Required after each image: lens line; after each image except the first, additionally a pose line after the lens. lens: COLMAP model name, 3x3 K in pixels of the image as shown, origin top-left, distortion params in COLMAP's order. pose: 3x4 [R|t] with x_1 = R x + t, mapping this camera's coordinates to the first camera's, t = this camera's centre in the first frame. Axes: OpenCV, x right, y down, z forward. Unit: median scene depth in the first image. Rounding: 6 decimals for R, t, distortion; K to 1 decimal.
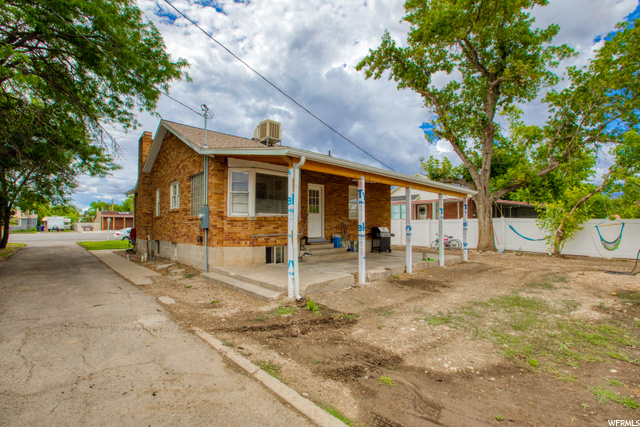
lens RADIAL K [[296.3, 0, 315.4], [0, 296.3, 222.9], [0, 0, 1]] dist [-0.039948, 0.005603]
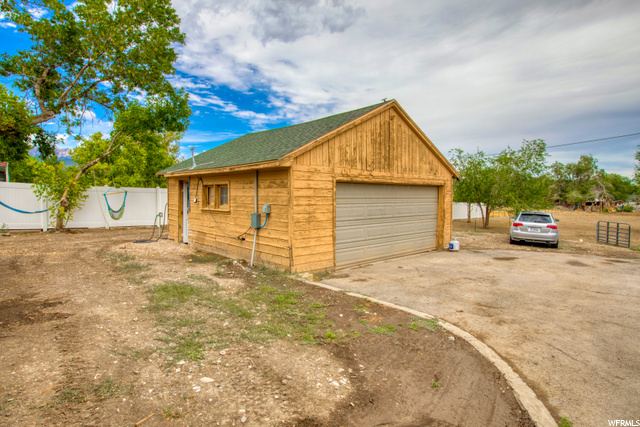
lens RADIAL K [[348.3, 0, 324.4], [0, 348.3, 212.8], [0, 0, 1]] dist [-0.022478, 0.005471]
pose [[0.003799, -0.048854, 0.998799, -0.113819], [-0.023546, 0.998525, 0.048930, -0.000209], [-0.999716, -0.023704, 0.002643, 0.273204]]
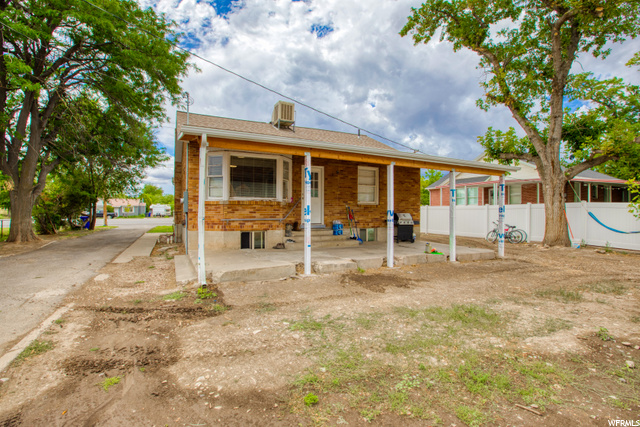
lens RADIAL K [[305.6, 0, 315.3], [0, 305.6, 214.0], [0, 0, 1]] dist [-0.032979, 0.009242]
pose [[0.955185, 0.005866, -0.295952, 0.260636], [-0.002905, 0.999941, 0.010441, 0.008335], [0.295996, -0.009113, 0.955146, 0.083043]]
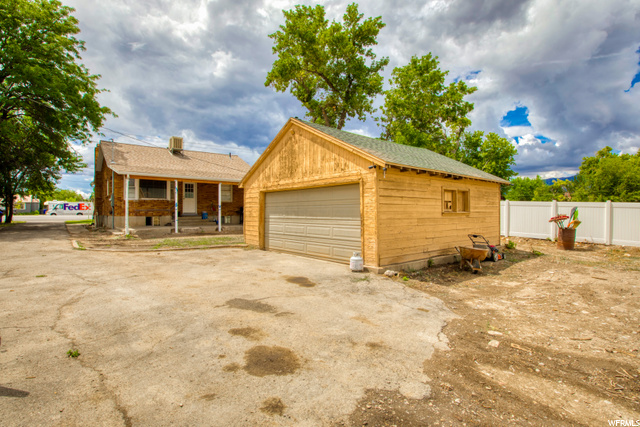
lens RADIAL K [[327.8, 0, 317.4], [0, 327.8, 216.5], [0, 0, 1]] dist [-0.031794, 0.007633]
pose [[0.997748, 0.004403, -0.066934, 0.730823], [-0.002739, 0.999685, 0.024931, 0.019045], [0.067023, -0.024691, 0.997446, -0.658106]]
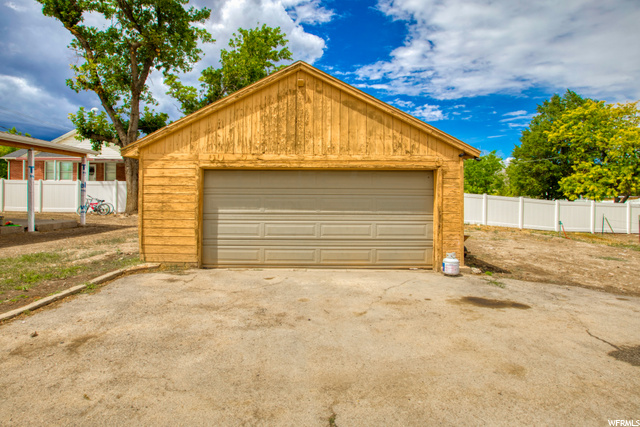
lens RADIAL K [[327.8, 0, 329.4], [0, 327.8, 194.3], [0, 0, 1]] dist [-0.031794, 0.007633]
pose [[0.667659, 0.003737, 0.744458, 0.255237], [-0.018260, 0.999769, 0.011357, 0.005624], [-0.744243, -0.021176, 0.667573, -0.252355]]
